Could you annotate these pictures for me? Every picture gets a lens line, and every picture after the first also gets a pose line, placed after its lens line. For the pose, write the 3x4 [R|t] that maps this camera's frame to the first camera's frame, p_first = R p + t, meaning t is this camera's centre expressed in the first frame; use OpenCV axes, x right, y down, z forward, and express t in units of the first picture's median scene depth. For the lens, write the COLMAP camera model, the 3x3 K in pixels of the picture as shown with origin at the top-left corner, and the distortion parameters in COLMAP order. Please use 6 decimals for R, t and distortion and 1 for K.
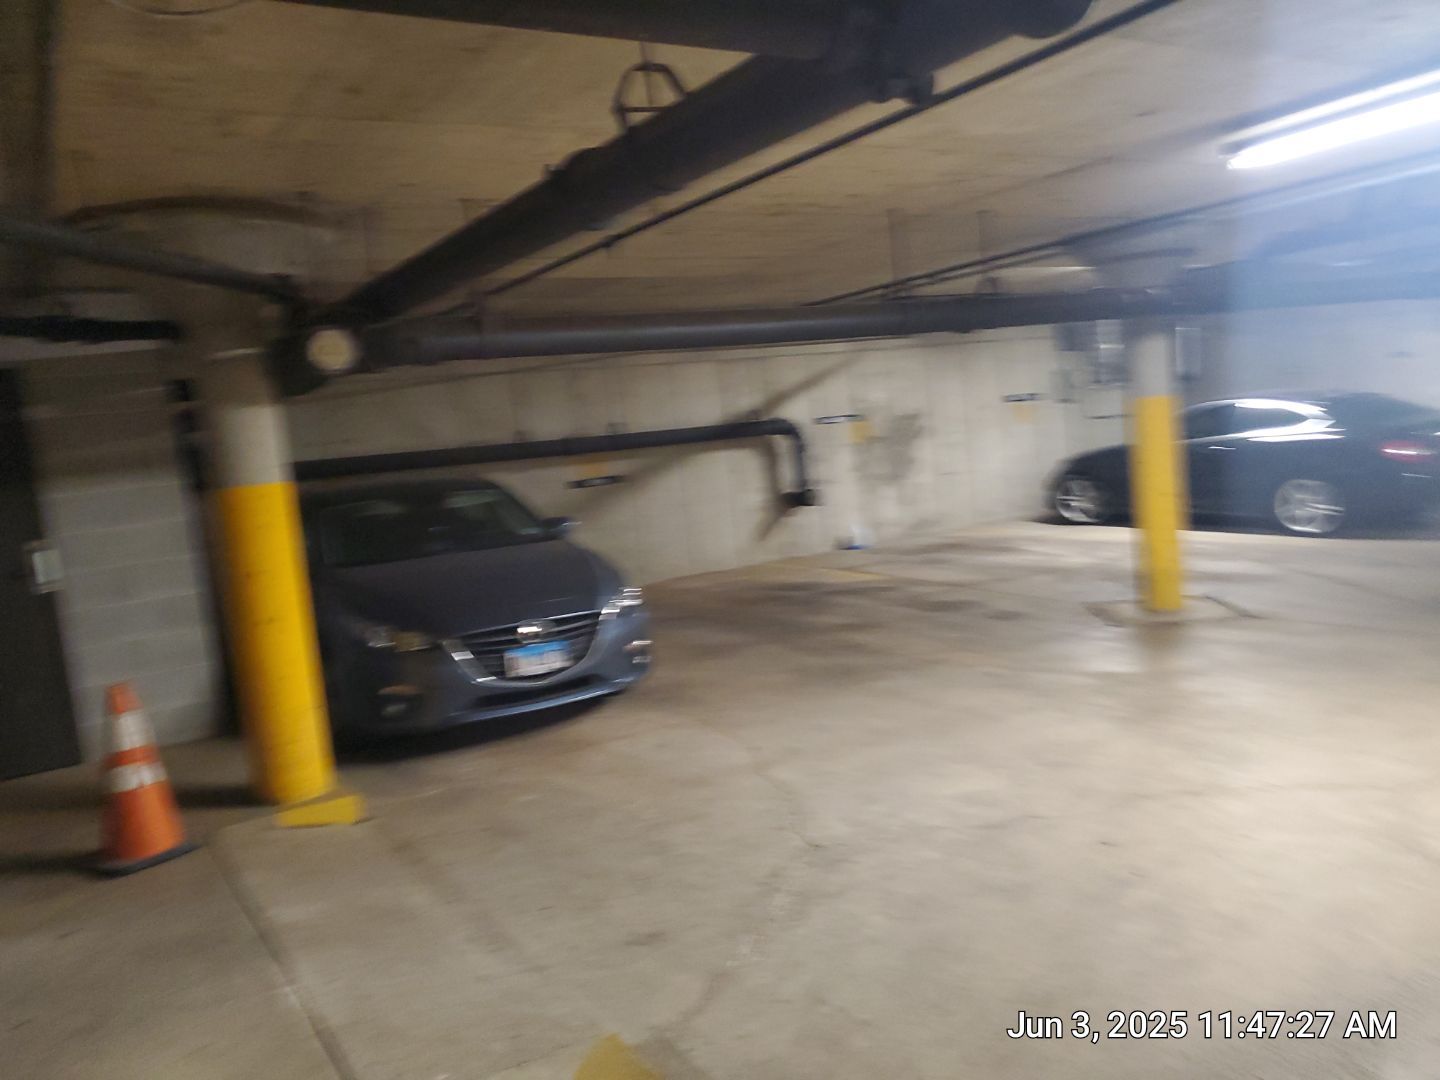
lens RADIAL K [[1134.0, 0, 720.0], [0, 1134.0, 540.0], [0, 0, 1]] dist [0.024835, 0.005591]
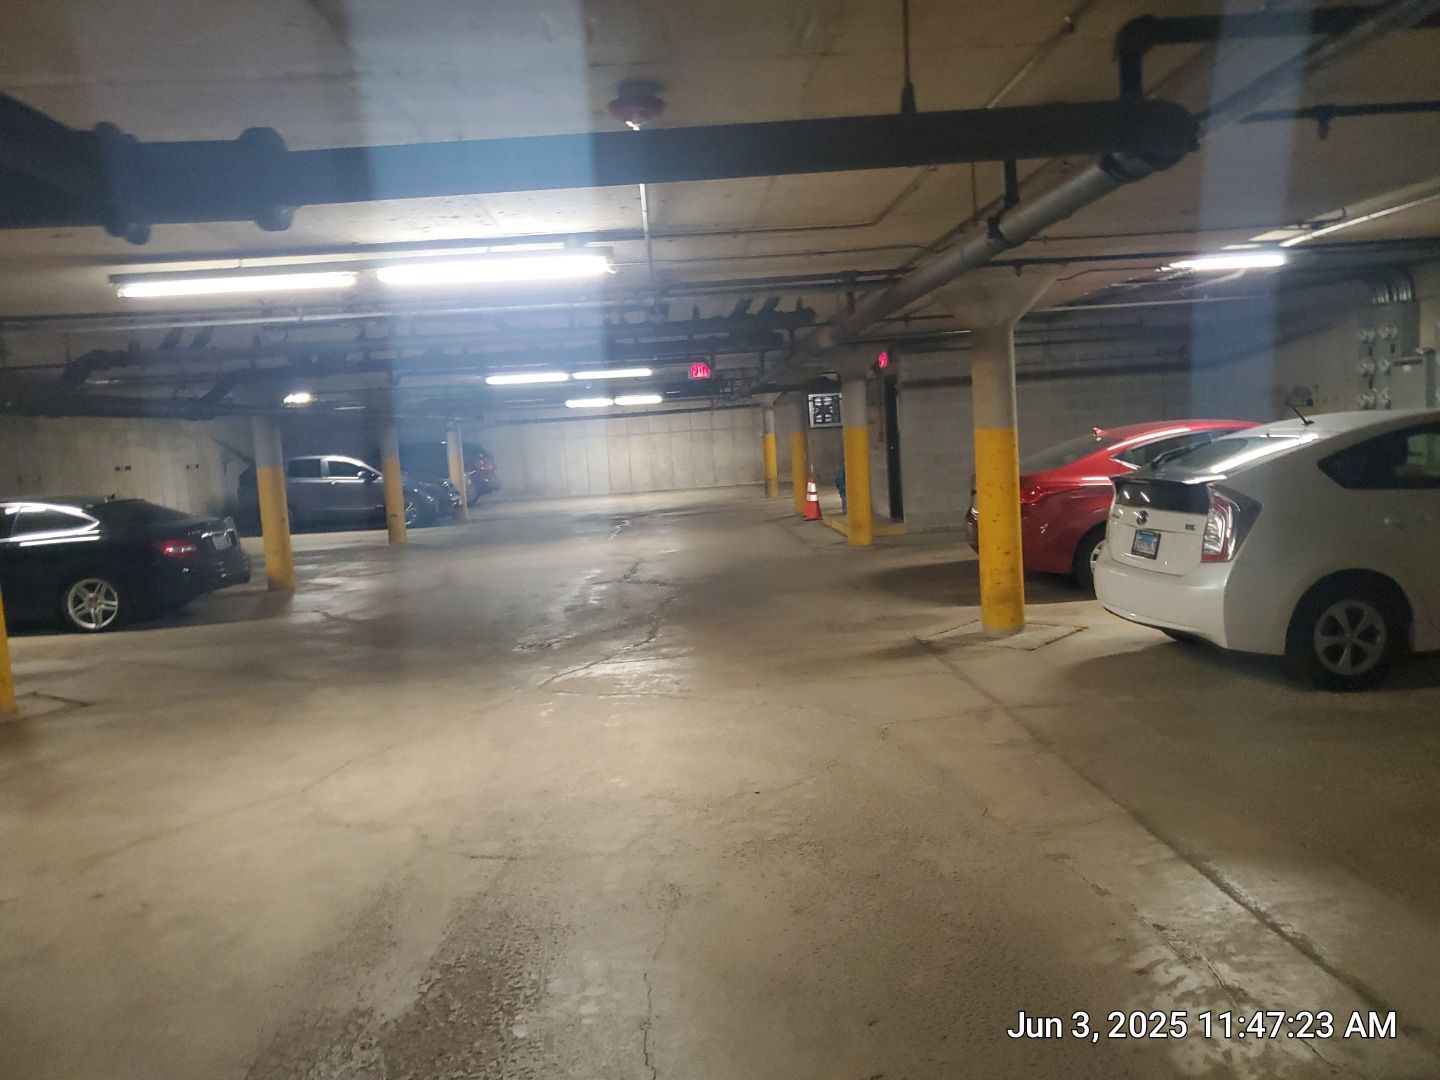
lens RADIAL K [[1134.0, 0, 720.0], [0, 1134.0, 540.0], [0, 0, 1]] dist [0.024835, 0.005591]
pose [[0.491265, -0.028603, 0.870540, -0.154620], [0.116159, 0.992684, -0.032935, 0.017767], [-0.863230, 0.117301, 0.490993, -0.040838]]
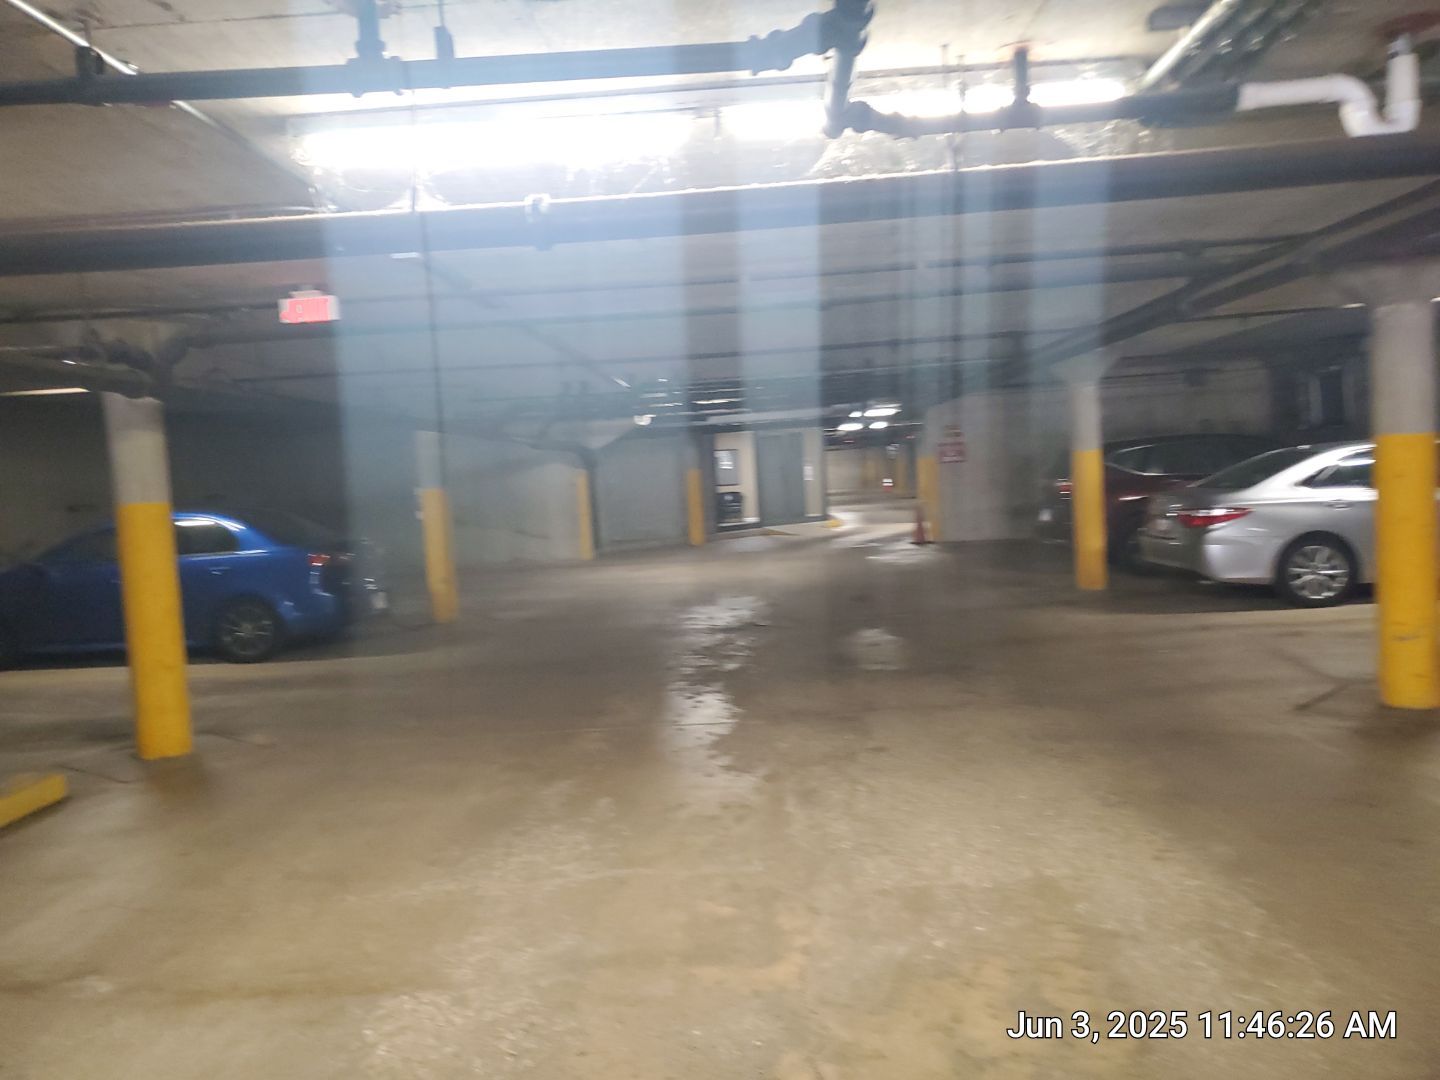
lens RADIAL K [[1134.0, 0, 720.0], [0, 1134.0, 540.0], [0, 0, 1]] dist [0.024835, 0.005591]
pose [[0.545523, 0.006384, 0.838072, -0.735282], [0.099716, 0.992373, -0.072468, 0.099300], [-0.832143, 0.123102, 0.540726, -0.298251]]
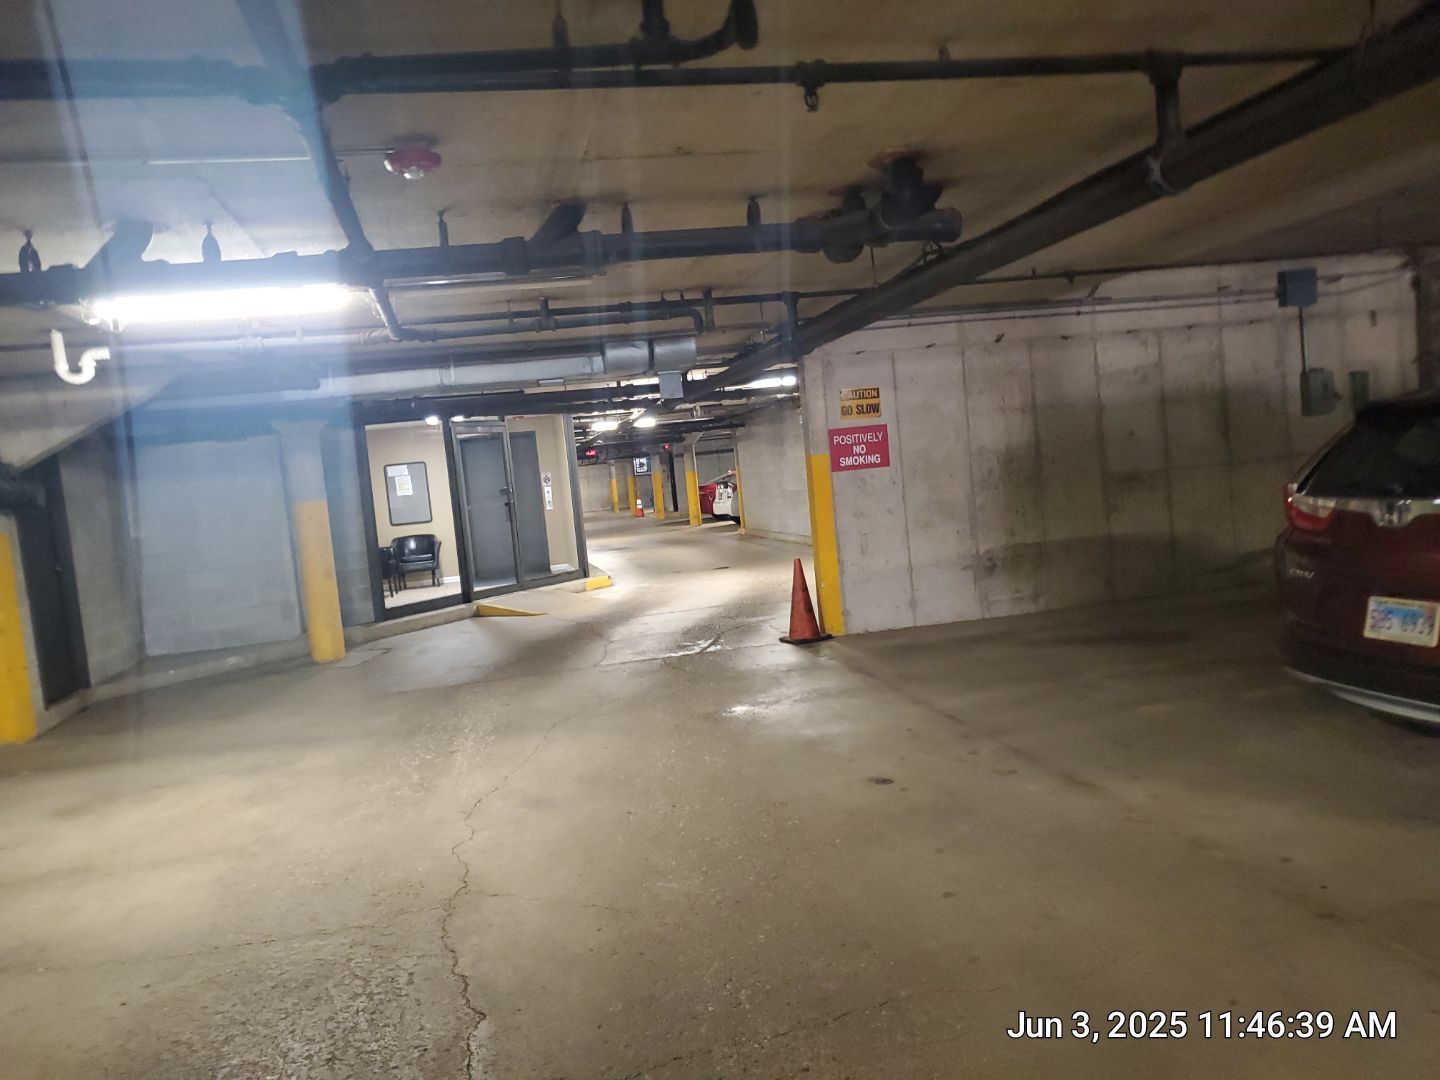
lens RADIAL K [[1134.0, 0, 720.0], [0, 1134.0, 540.0], [0, 0, 1]] dist [0.024835, 0.005591]
pose [[0.346050, -0.005303, 0.938201, -0.640804], [0.164577, 0.984822, -0.055137, 0.084944], [-0.923669, 0.173486, 0.341671, -0.248012]]
